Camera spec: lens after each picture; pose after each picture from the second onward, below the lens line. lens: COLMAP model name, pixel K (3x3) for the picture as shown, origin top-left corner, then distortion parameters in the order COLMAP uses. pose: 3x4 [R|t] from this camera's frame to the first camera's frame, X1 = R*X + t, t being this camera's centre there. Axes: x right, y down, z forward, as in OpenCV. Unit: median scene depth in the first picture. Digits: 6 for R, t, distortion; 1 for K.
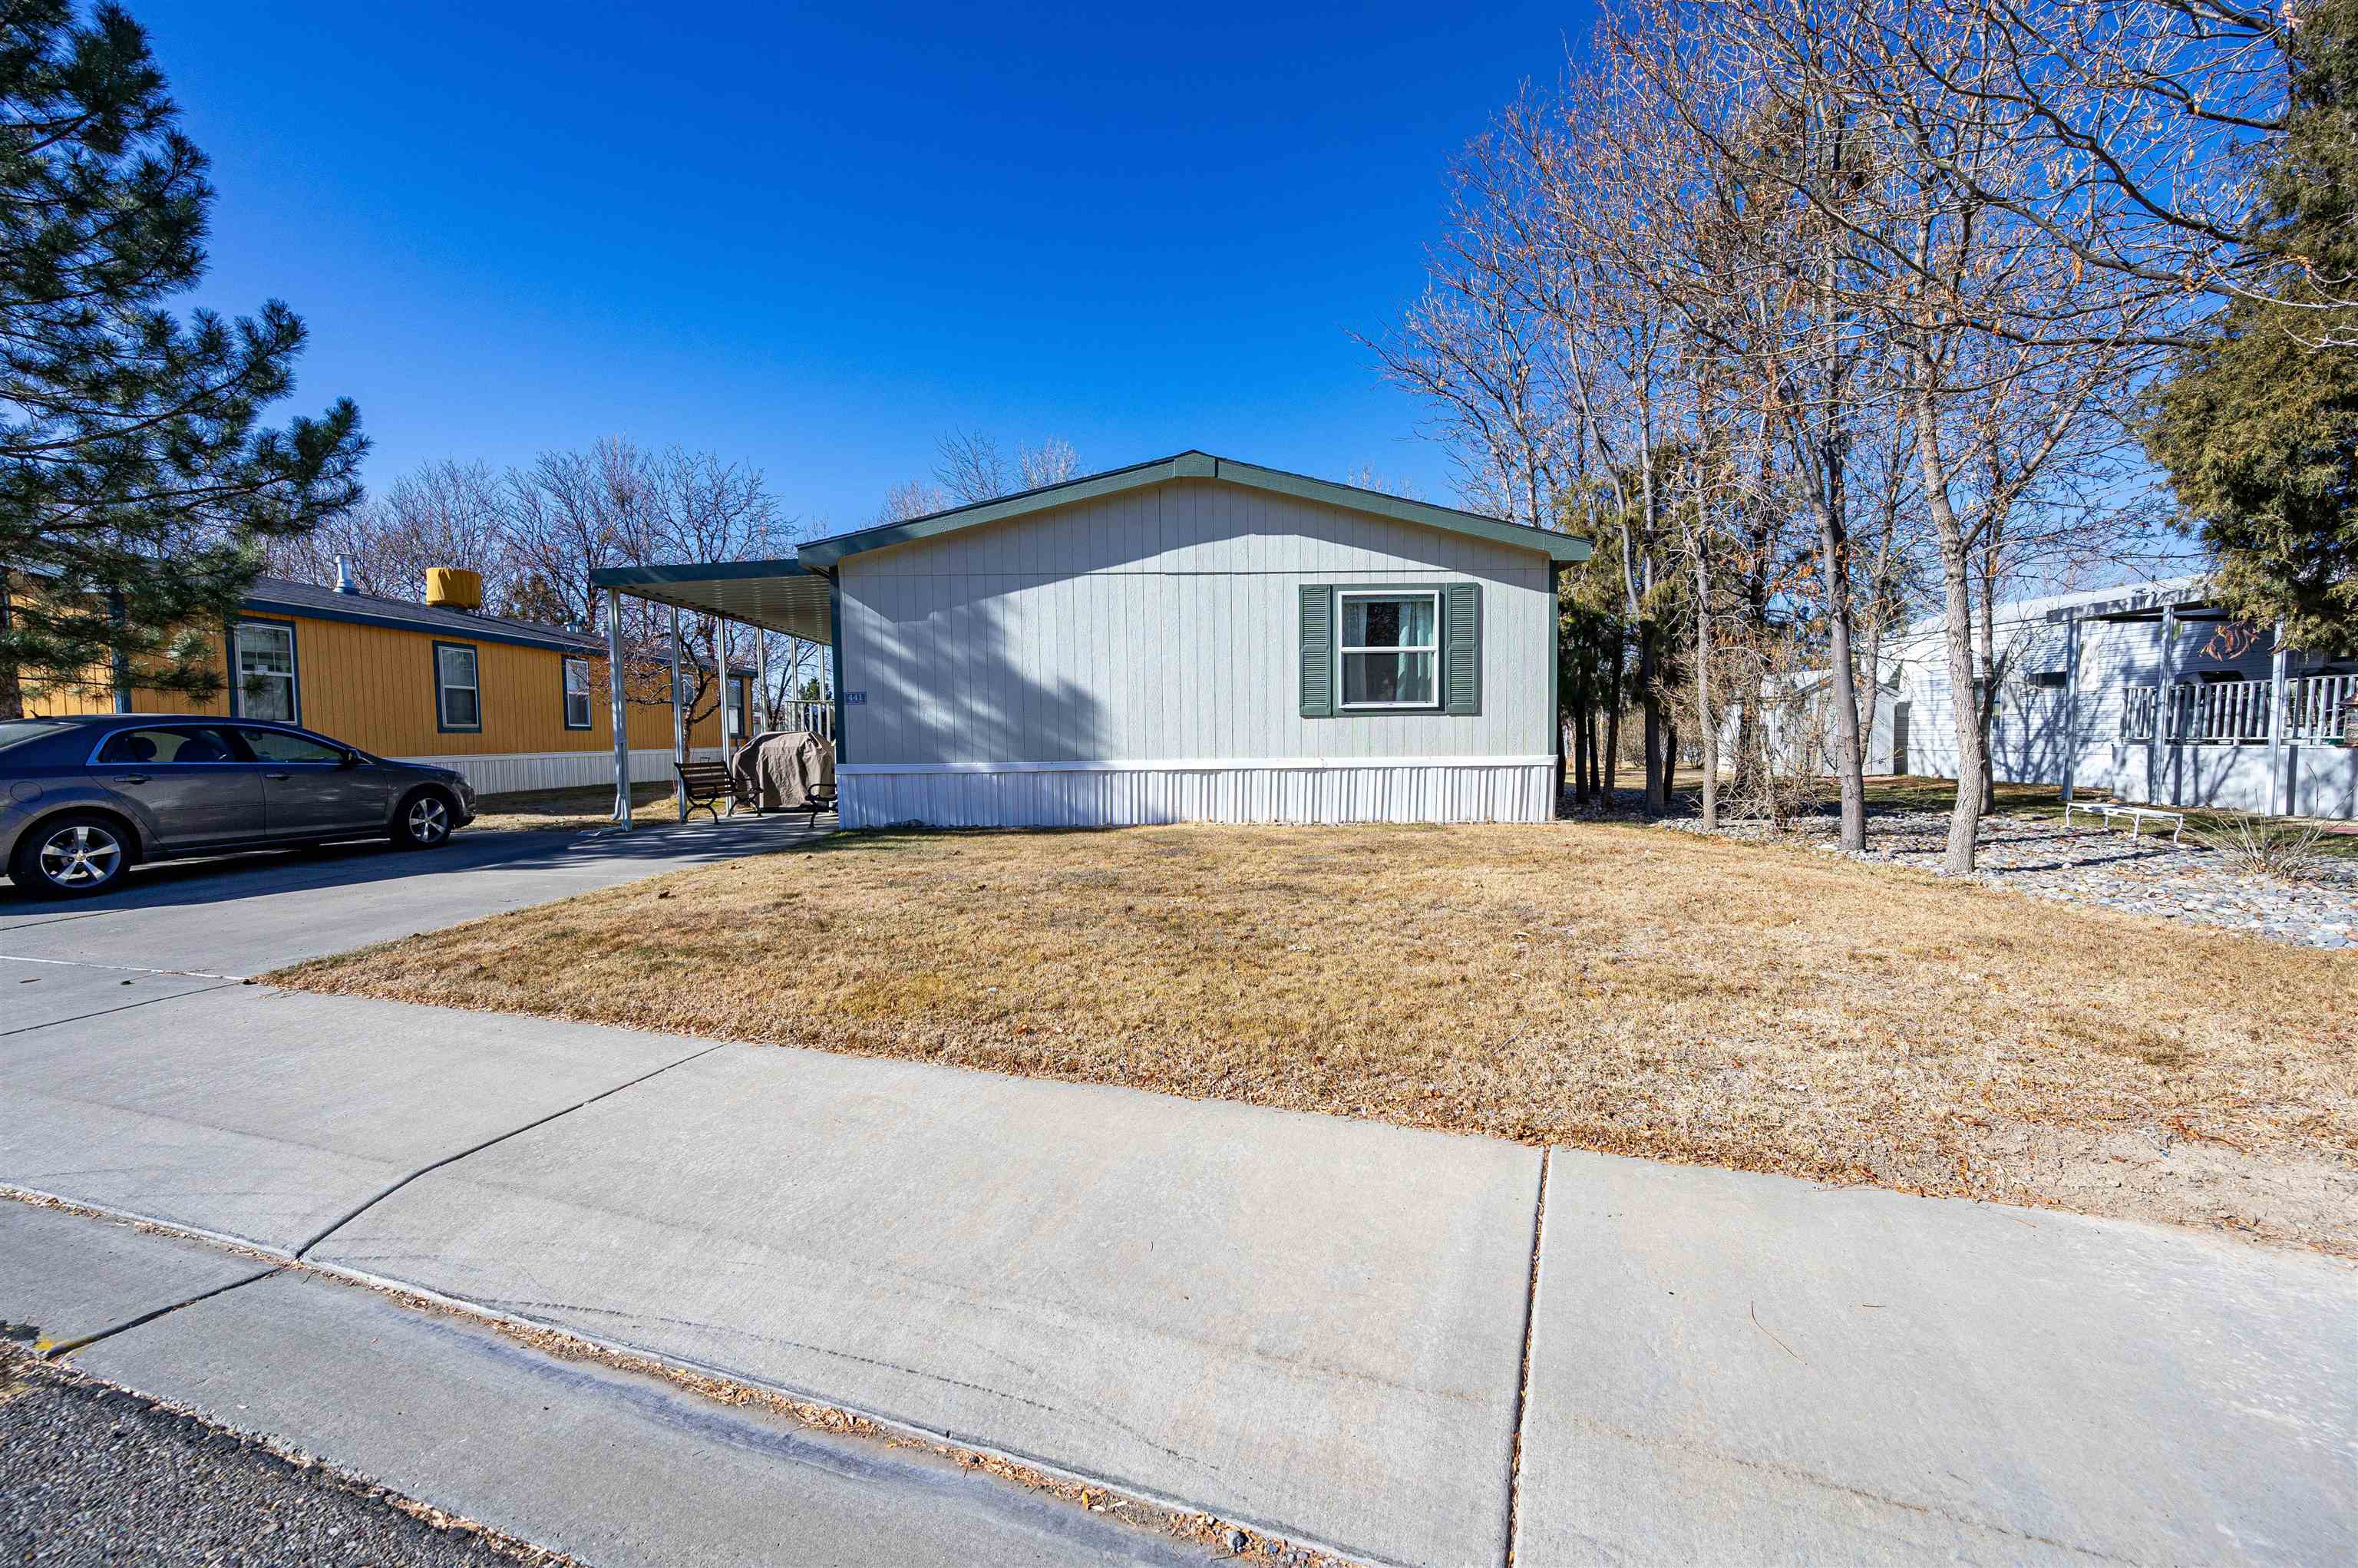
lens RADIAL K [[945.5, 0, 1179.0], [0, 945.5, 784.0], [0, 0, 1]] dist [-0.003428, -0.000239]
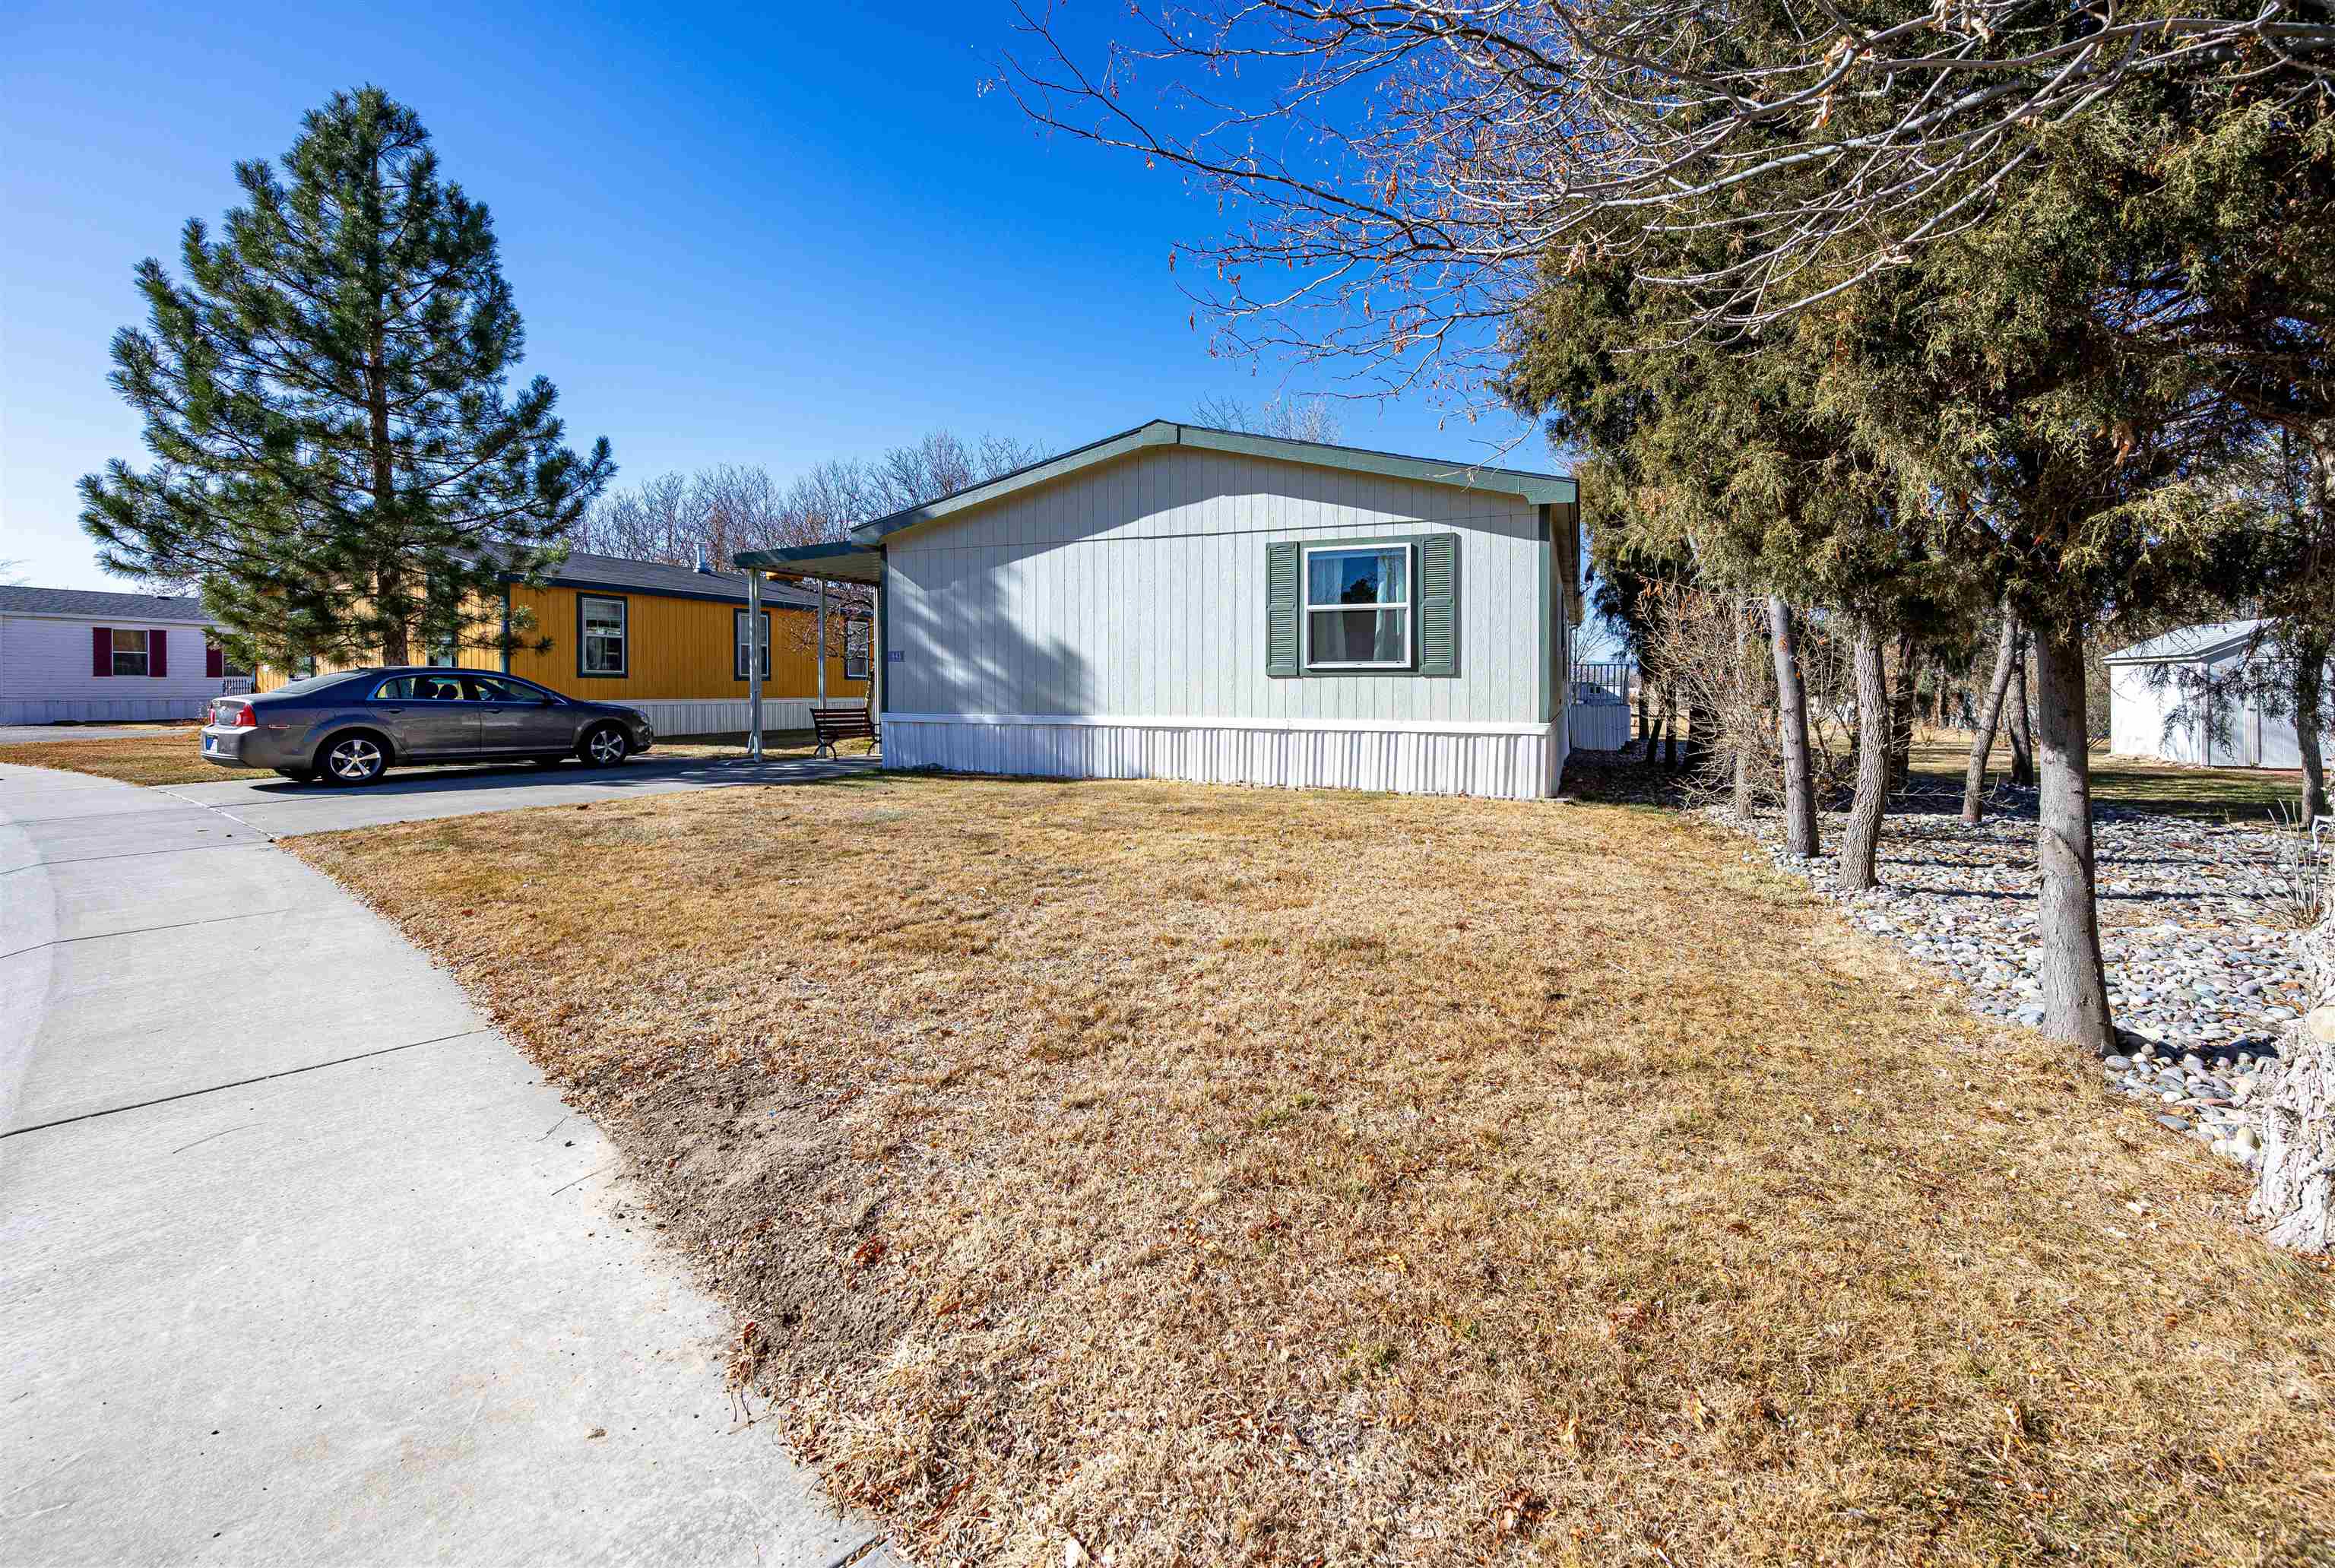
lens RADIAL K [[971.8, 0, 1168.0], [0, 971.8, 699.4], [0, 0, 1]] dist [0.001201, 0.000050]
pose [[0.922502, 0.020136, -0.385466, 0.424630], [-0.035829, 0.998794, -0.033572, -0.009928], [0.384325, 0.044781, 0.922111, 0.030337]]
